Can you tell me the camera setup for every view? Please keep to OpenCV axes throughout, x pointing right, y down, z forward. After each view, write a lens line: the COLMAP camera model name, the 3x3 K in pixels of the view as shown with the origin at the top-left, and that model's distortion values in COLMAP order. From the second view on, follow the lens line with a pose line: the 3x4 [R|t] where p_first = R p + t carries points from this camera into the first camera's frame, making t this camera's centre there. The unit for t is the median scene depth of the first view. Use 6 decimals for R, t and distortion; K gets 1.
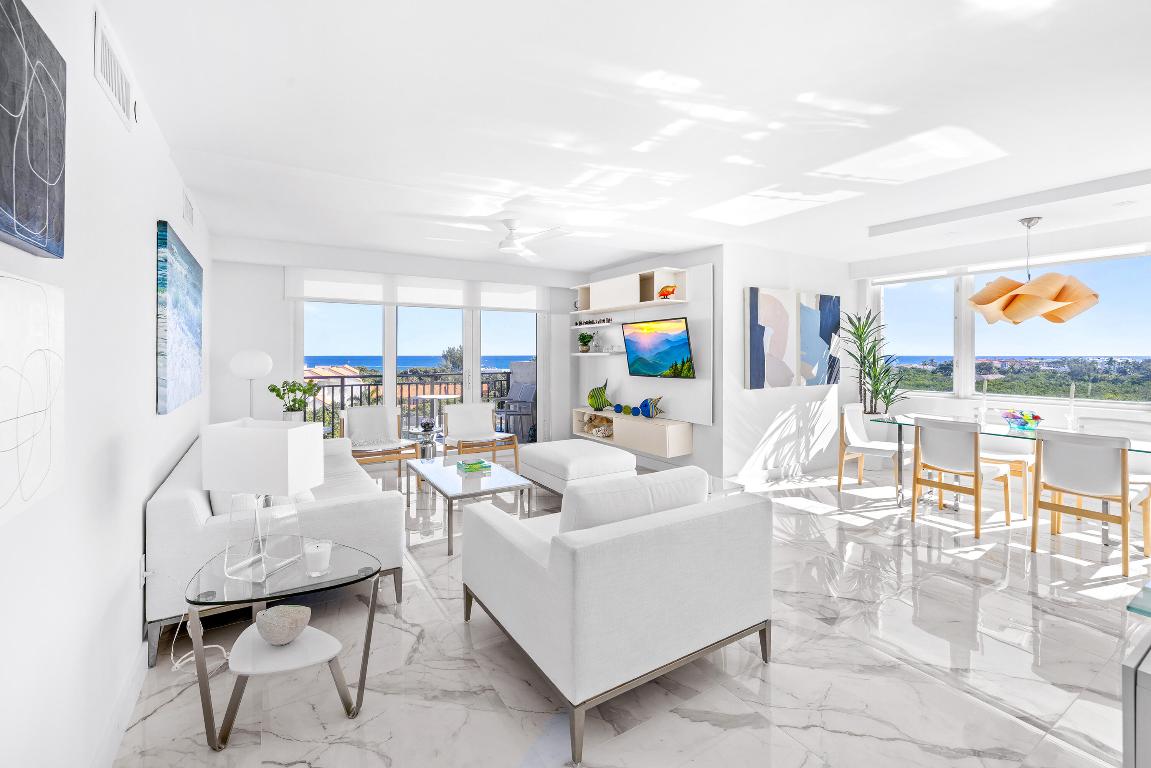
lens RADIAL K [[498.9, 0, 583.7], [0, 498.9, 357.3], [0, 0, 1]] dist [0.003062, 0.000732]
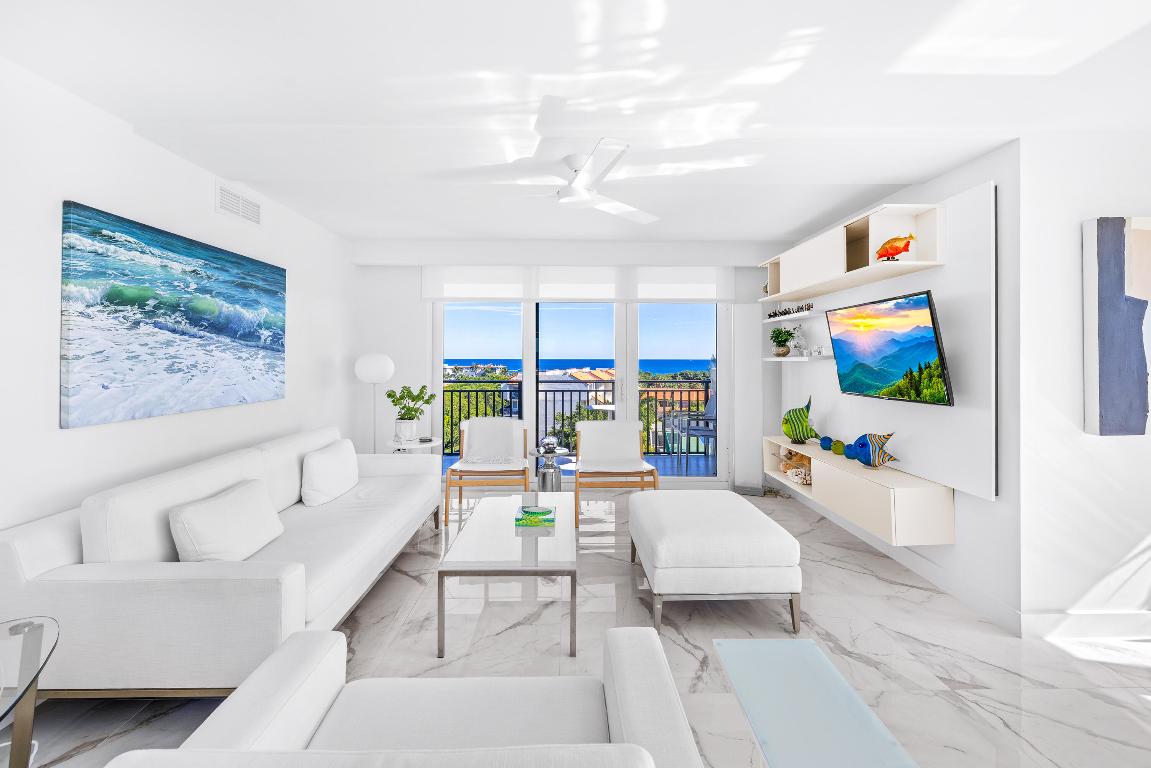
lens RADIAL K [[498.9, 0, 583.7], [0, 498.9, 357.3], [0, 0, 1]] dist [0.003062, 0.000732]
pose [[0.854195, 0.001824, -0.519950, 0.146689], [-0.005931, 0.999963, -0.006236, -0.002911], [0.519920, 0.008411, 0.854174, 0.306808]]
